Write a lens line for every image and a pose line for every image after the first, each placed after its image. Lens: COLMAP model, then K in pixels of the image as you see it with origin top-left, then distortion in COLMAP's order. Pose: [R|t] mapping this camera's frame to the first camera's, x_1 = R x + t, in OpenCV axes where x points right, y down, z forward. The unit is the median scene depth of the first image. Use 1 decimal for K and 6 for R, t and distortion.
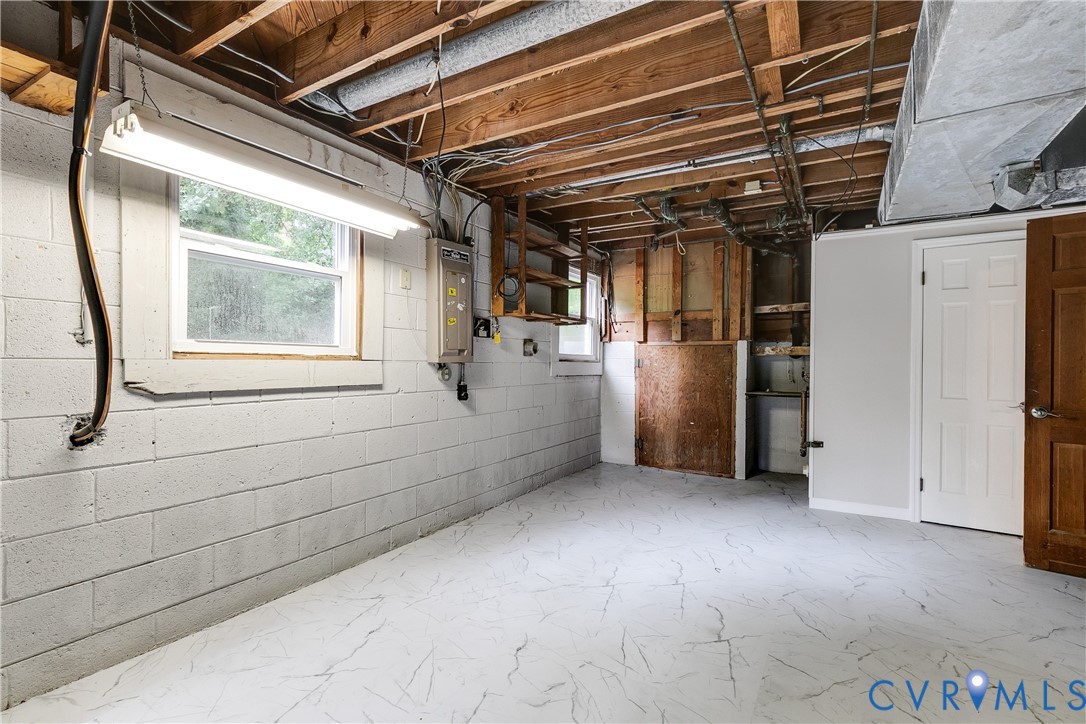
lens RADIAL K [[492.8, 0, 542.7], [0, 492.8, 363.7], [0, 0, 1]] dist [0.003147, -0.001590]
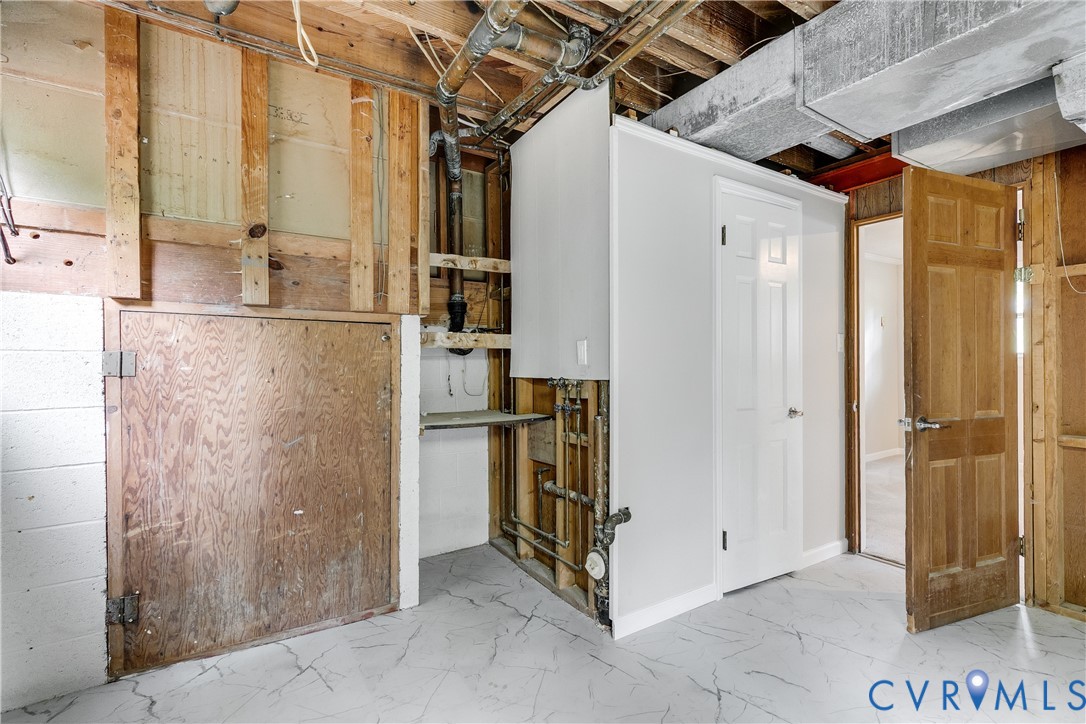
lens RADIAL K [[492.8, 0, 534.7], [0, 492.8, 364.9], [0, 0, 1]] dist [0.003147, -0.001590]
pose [[0.464711, -0.008831, 0.885418, 0.034686], [0.006645, 0.999957, 0.006486, -0.001305], [-0.885438, 0.002869, 0.464750, 0.630048]]
